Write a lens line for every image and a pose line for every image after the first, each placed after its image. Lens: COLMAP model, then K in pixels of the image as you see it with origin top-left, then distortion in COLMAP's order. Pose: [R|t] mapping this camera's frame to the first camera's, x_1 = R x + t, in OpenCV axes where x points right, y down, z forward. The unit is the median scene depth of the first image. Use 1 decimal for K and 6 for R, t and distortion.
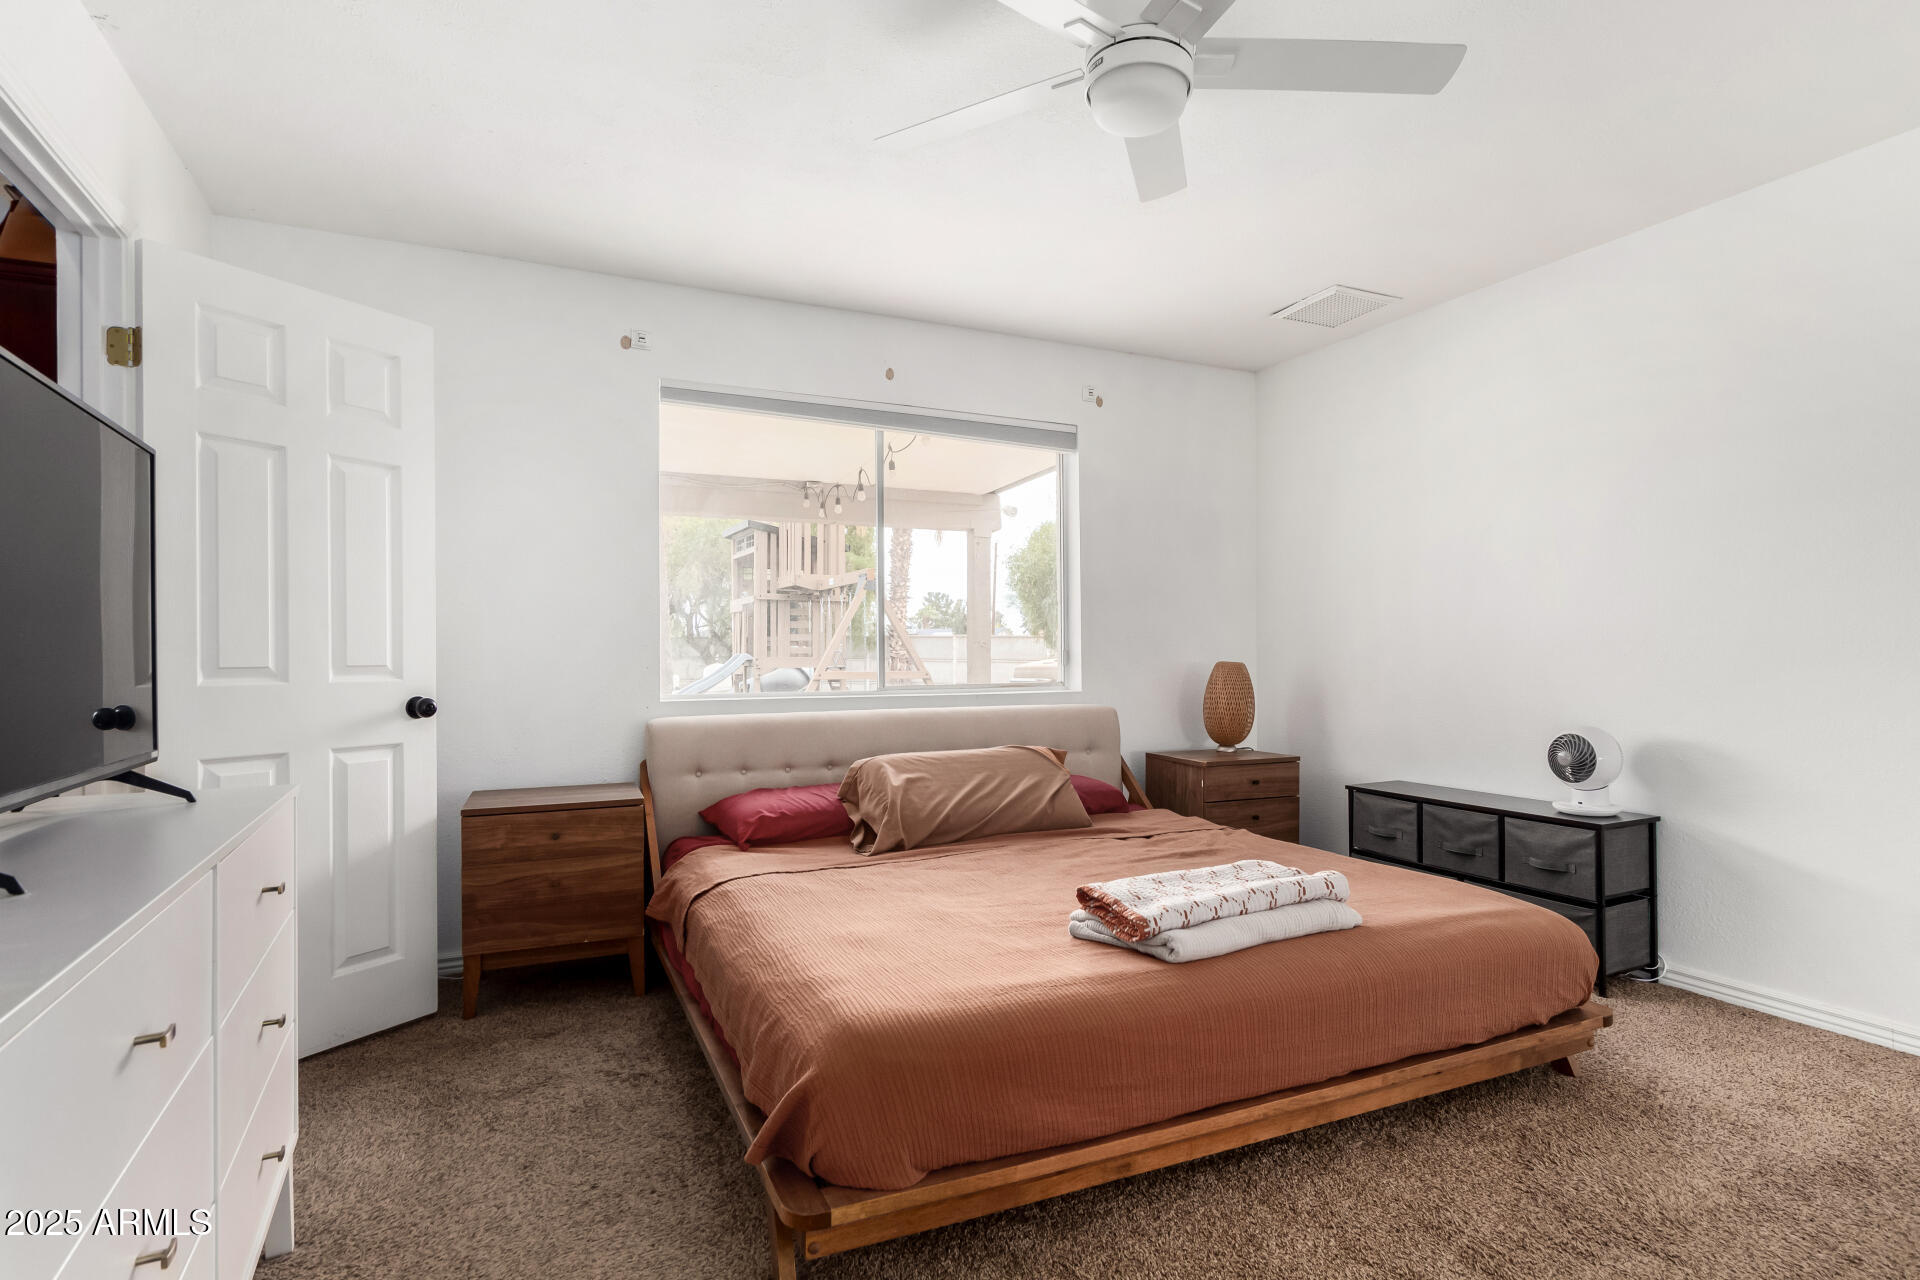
lens RADIAL K [[985.6, 0, 967.3], [0, 985.6, 652.2], [0, 0, 1]] dist [-0.001262, -0.000180]
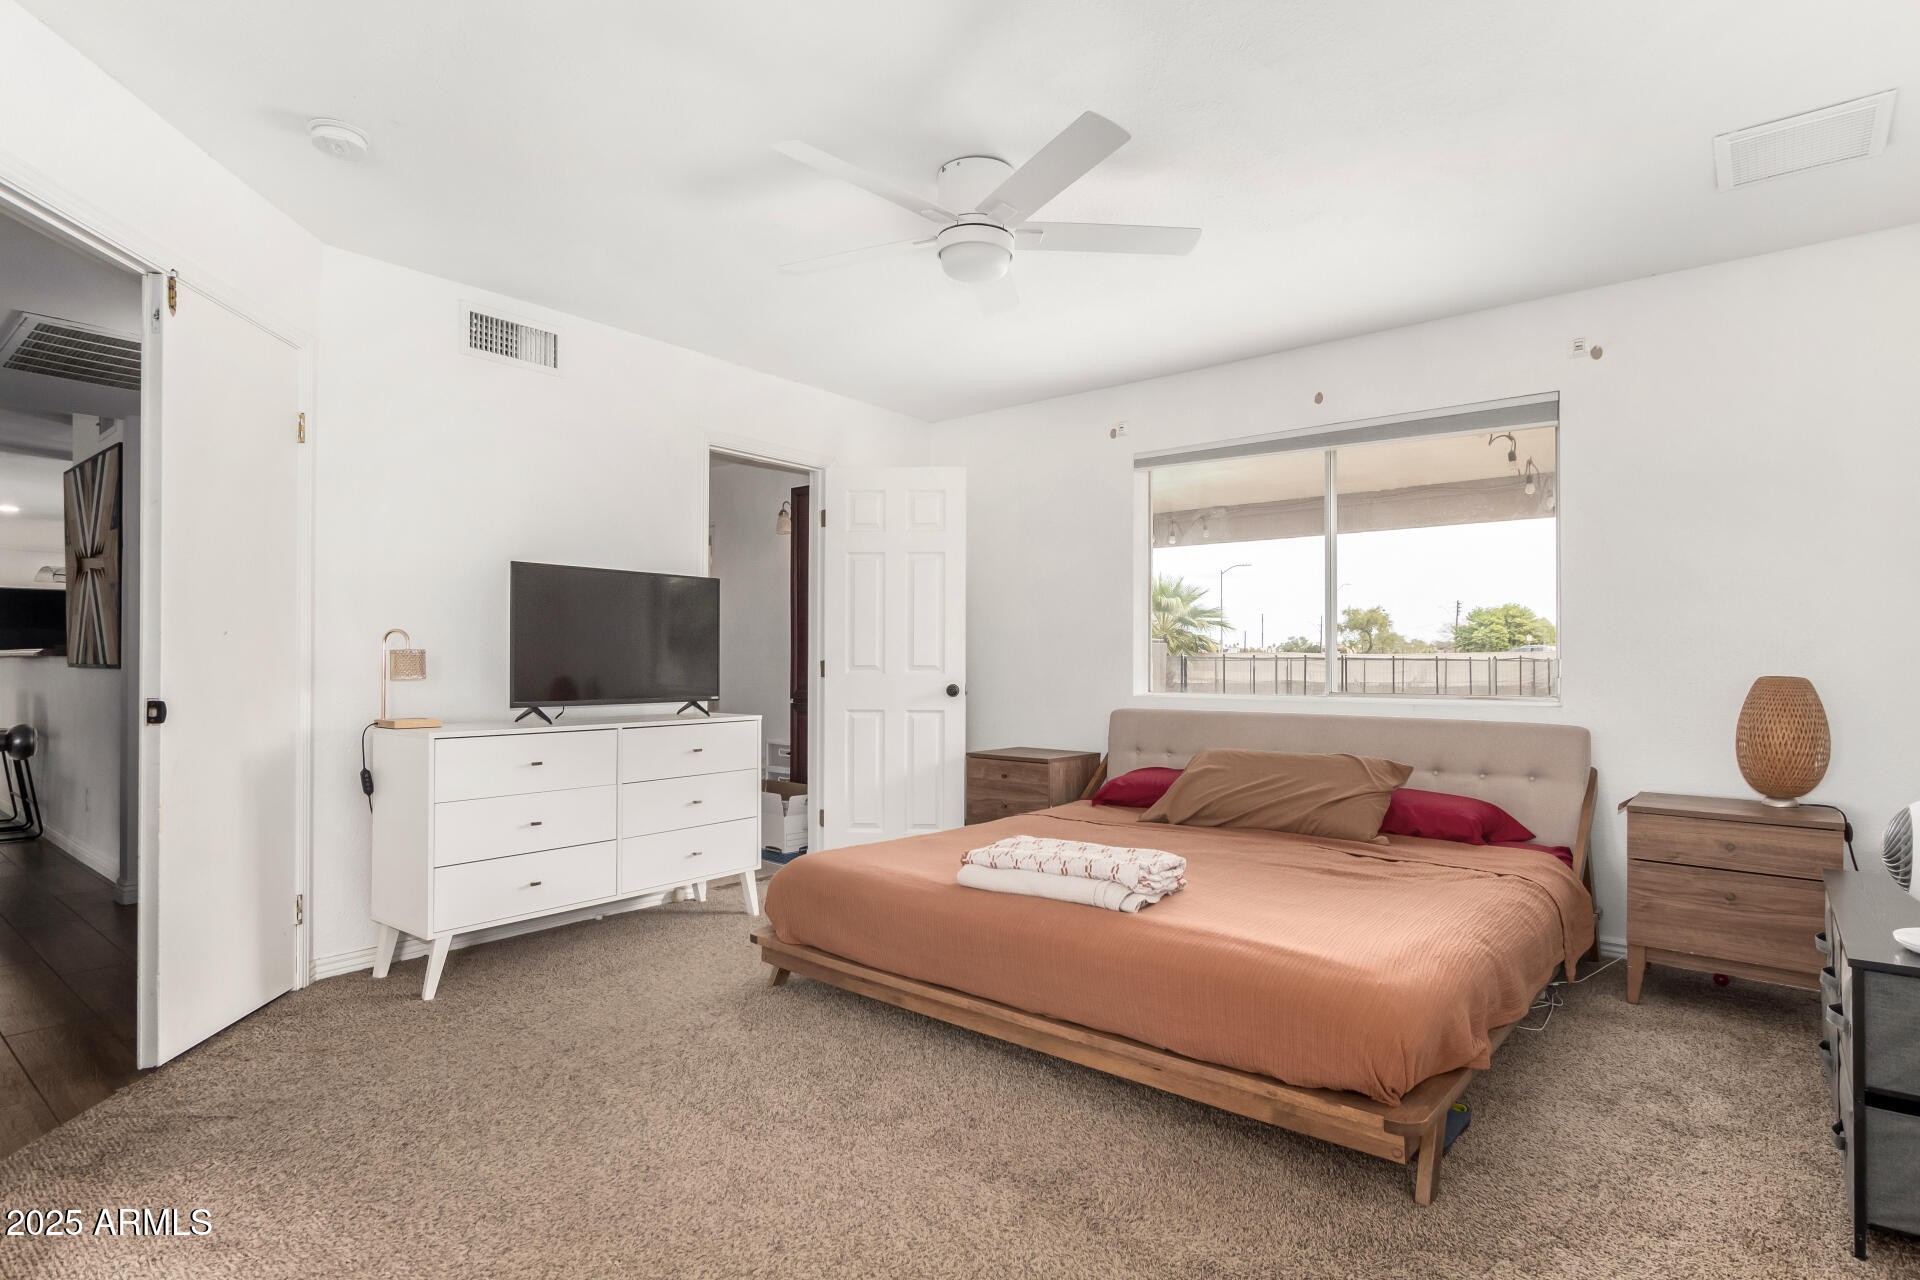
lens RADIAL K [[985.6, 0, 967.3], [0, 985.6, 652.2], [0, 0, 1]] dist [-0.001262, -0.000180]
pose [[0.422122, -0.003383, -0.906533, 0.908077], [-0.005186, 0.999968, -0.006147, -0.000031], [0.906524, 0.007296, 0.422091, 0.264805]]
